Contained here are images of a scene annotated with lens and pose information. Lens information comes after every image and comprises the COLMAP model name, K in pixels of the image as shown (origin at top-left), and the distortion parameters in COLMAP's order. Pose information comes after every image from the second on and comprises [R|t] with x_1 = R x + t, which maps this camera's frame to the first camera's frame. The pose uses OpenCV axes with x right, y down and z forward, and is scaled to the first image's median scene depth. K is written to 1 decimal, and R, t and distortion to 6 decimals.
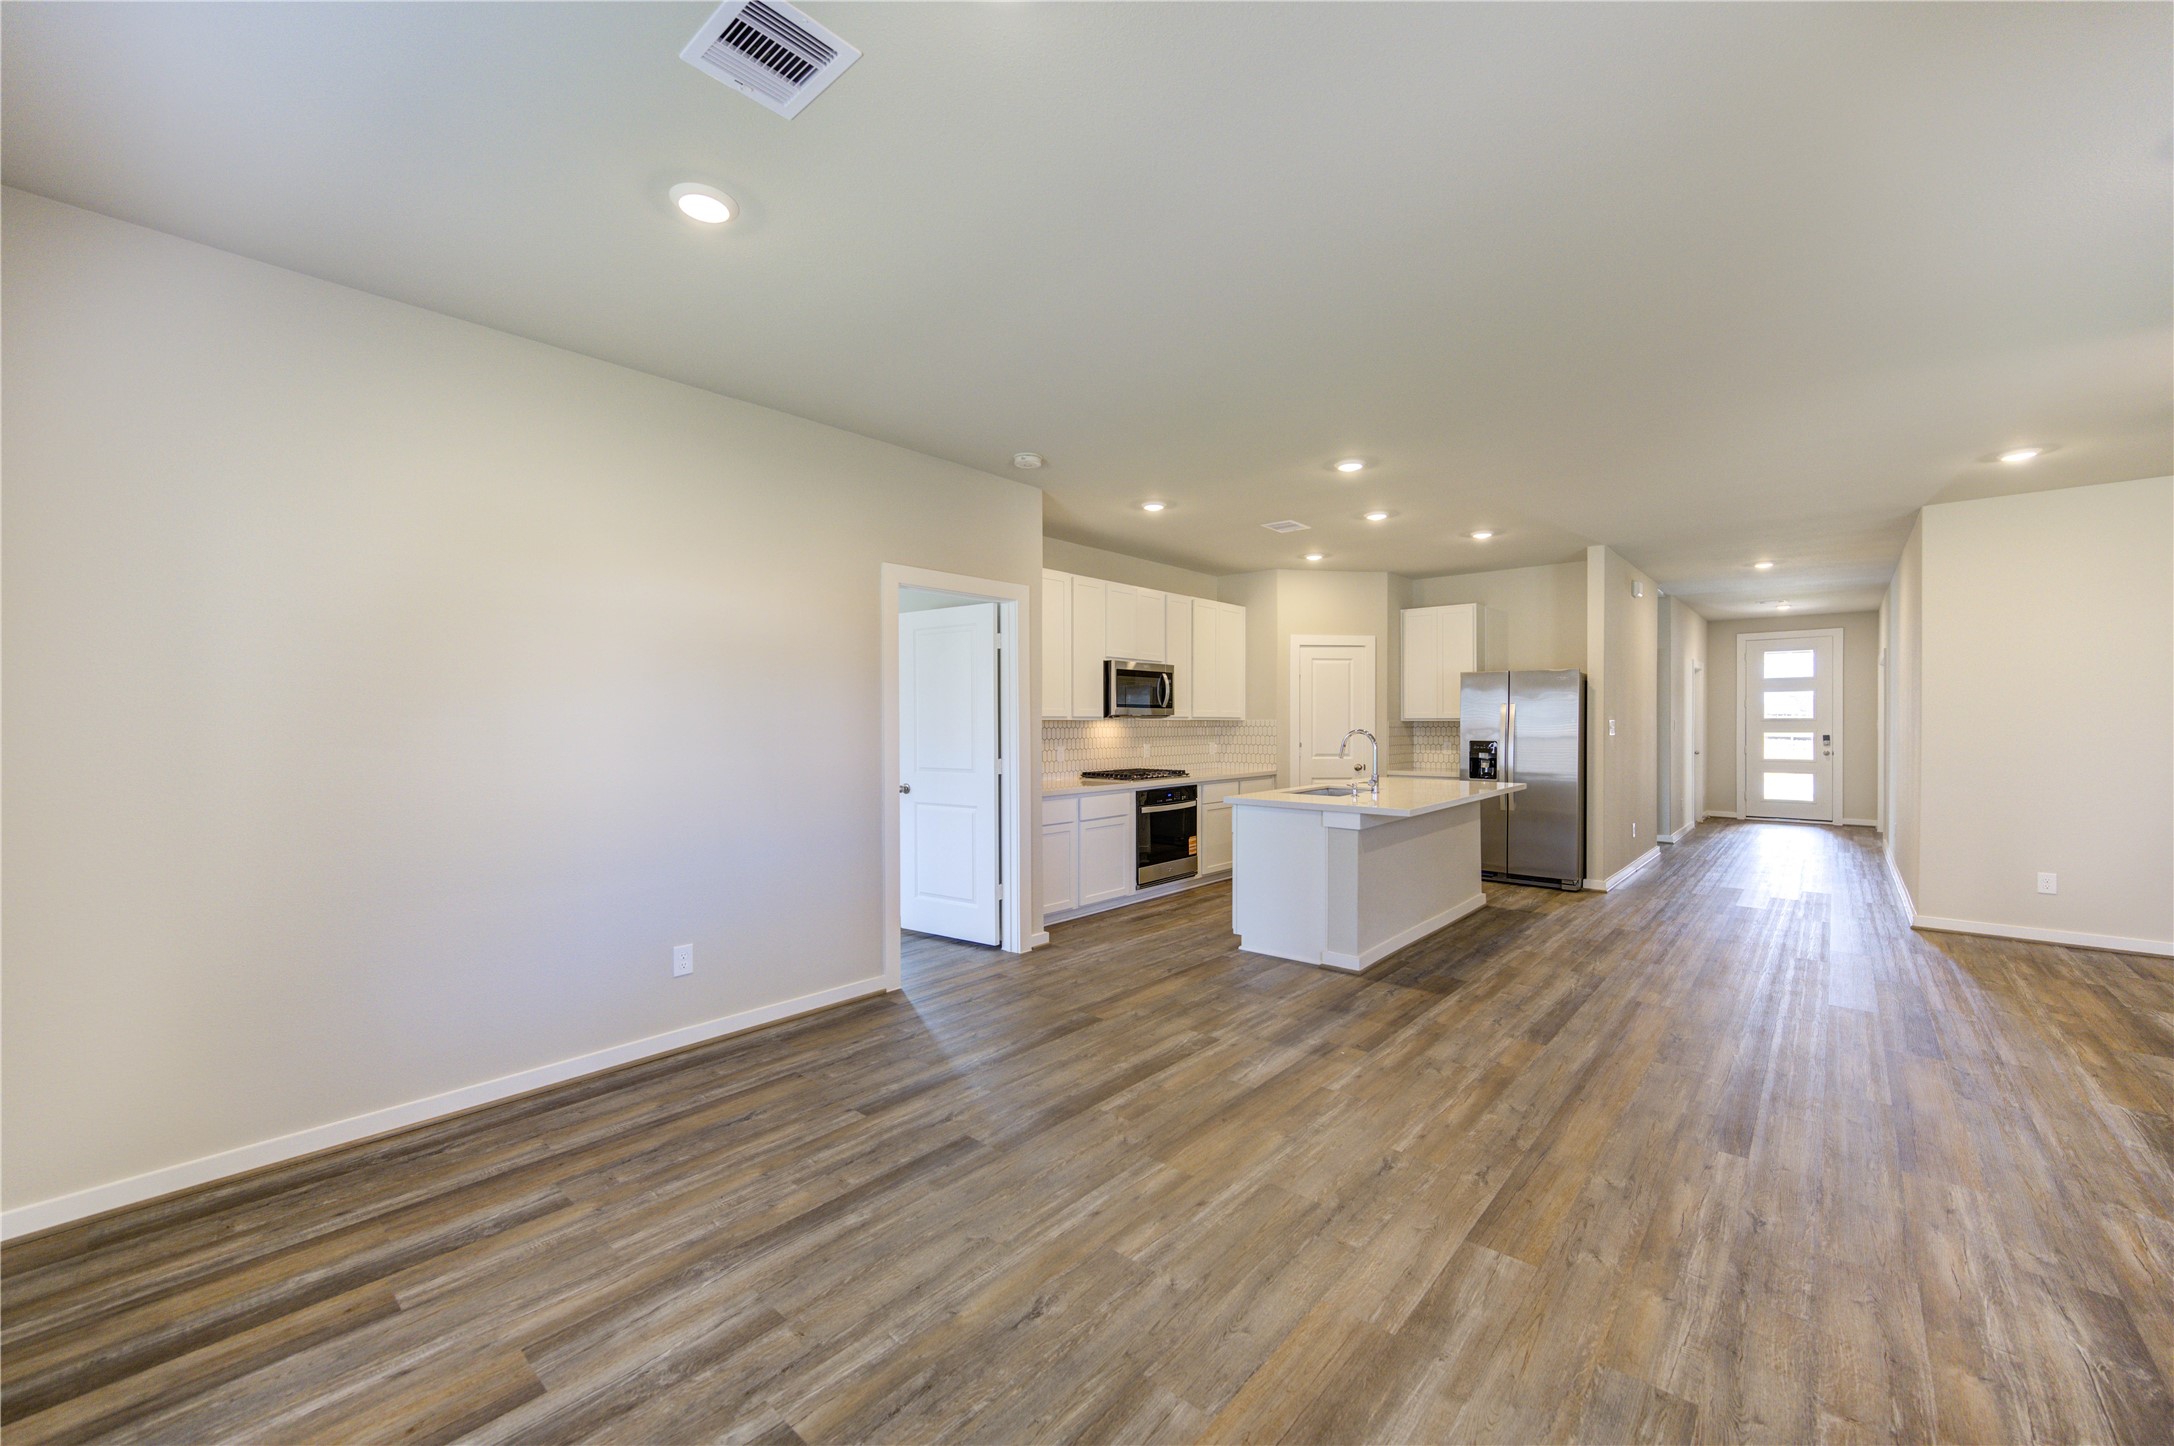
lens RADIAL K [[842.6, 0, 1114.7], [0, 842.6, 730.3], [0, 0, 1]] dist [0.002821, -0.000761]
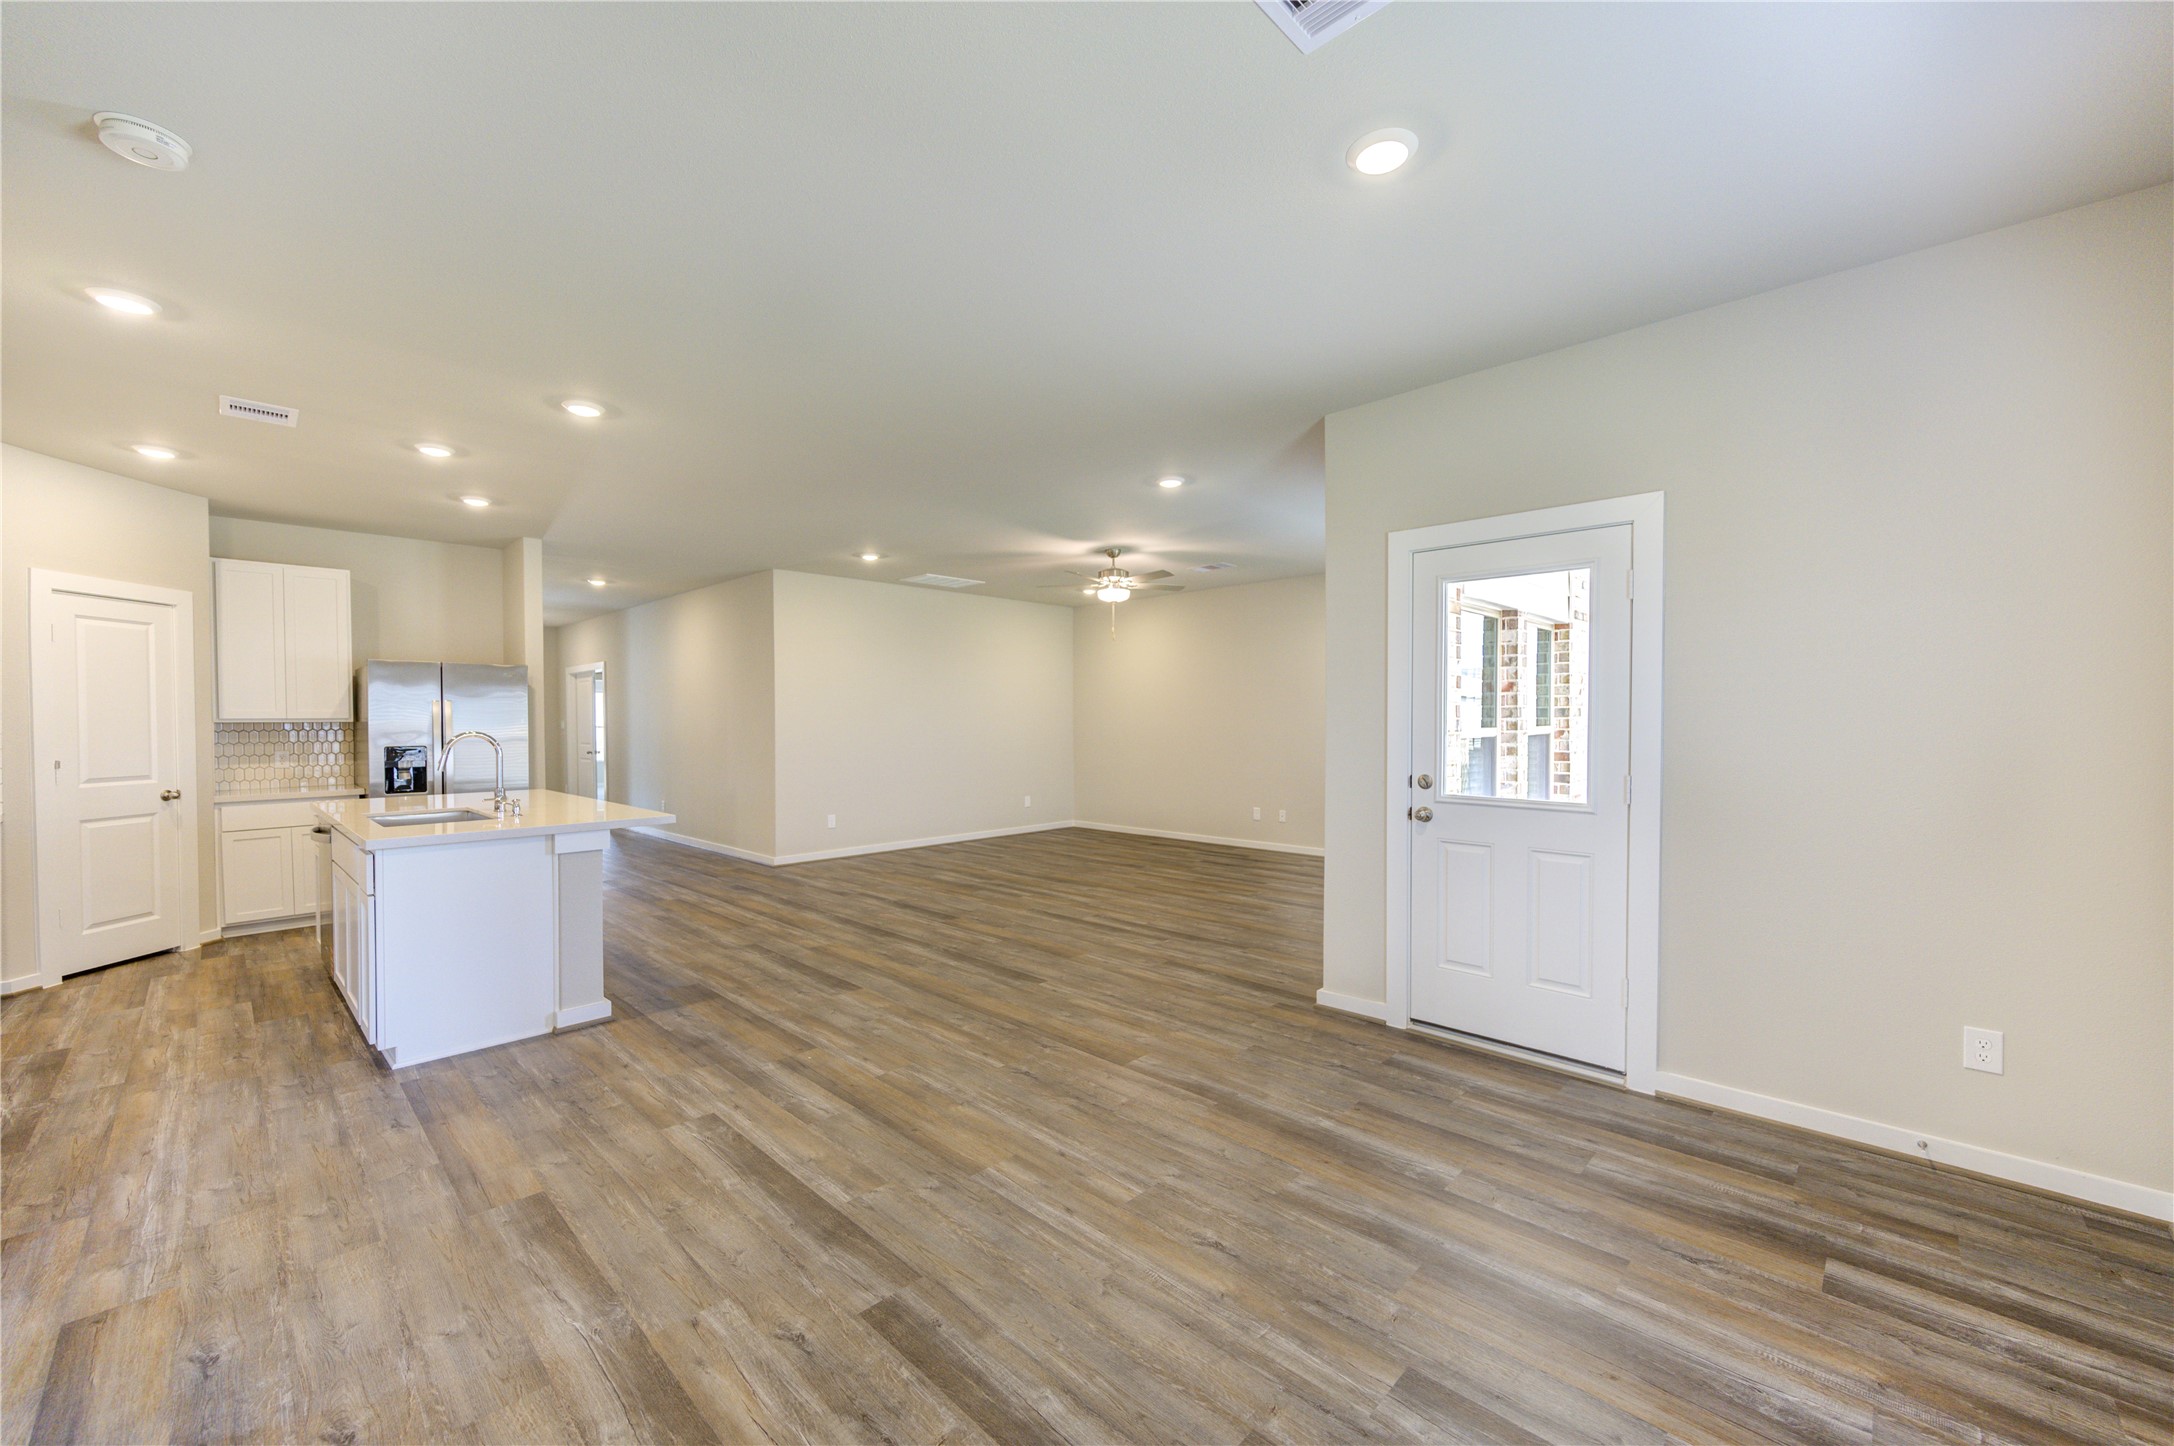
lens RADIAL K [[842.6, 0, 1088.2], [0, 842.6, 733.7], [0, 0, 1]] dist [0.002821, -0.000761]
pose [[0.067705, -0.015959, 0.997578, -0.434110], [0.014682, 0.999780, 0.014998, -0.002528], [-0.997597, 0.013631, 0.067924, 0.386927]]
